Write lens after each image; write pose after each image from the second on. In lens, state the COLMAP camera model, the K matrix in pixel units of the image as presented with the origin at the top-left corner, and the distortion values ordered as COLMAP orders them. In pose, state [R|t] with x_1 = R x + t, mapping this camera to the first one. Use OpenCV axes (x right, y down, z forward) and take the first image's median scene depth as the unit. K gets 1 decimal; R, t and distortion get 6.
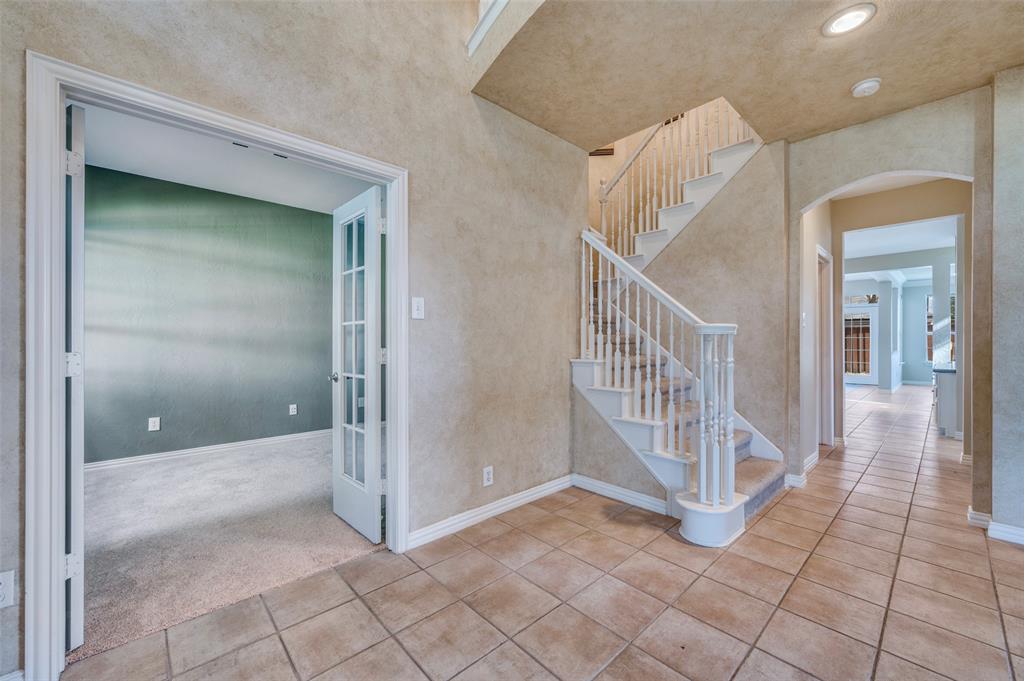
lens RADIAL K [[403.3, 0, 511.4], [0, 403.3, 339.8], [0, 0, 1]] dist [-0.004033, -0.000470]
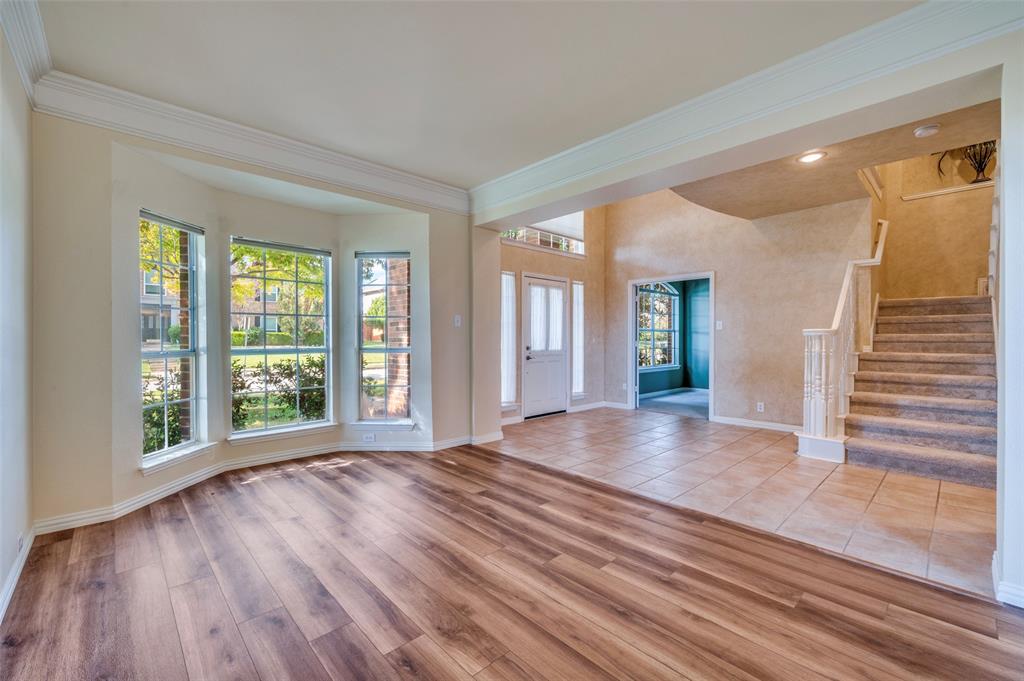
lens RADIAL K [[423.2, 0, 510.9], [0, 423.2, 338.3], [0, 0, 1]] dist [-0.000285, -0.000010]
pose [[0.012964, 0.002020, -0.999914, 2.069935], [0.000124, 0.999998, 0.002022, -0.004796], [0.999916, -0.000151, 0.012964, -0.264285]]
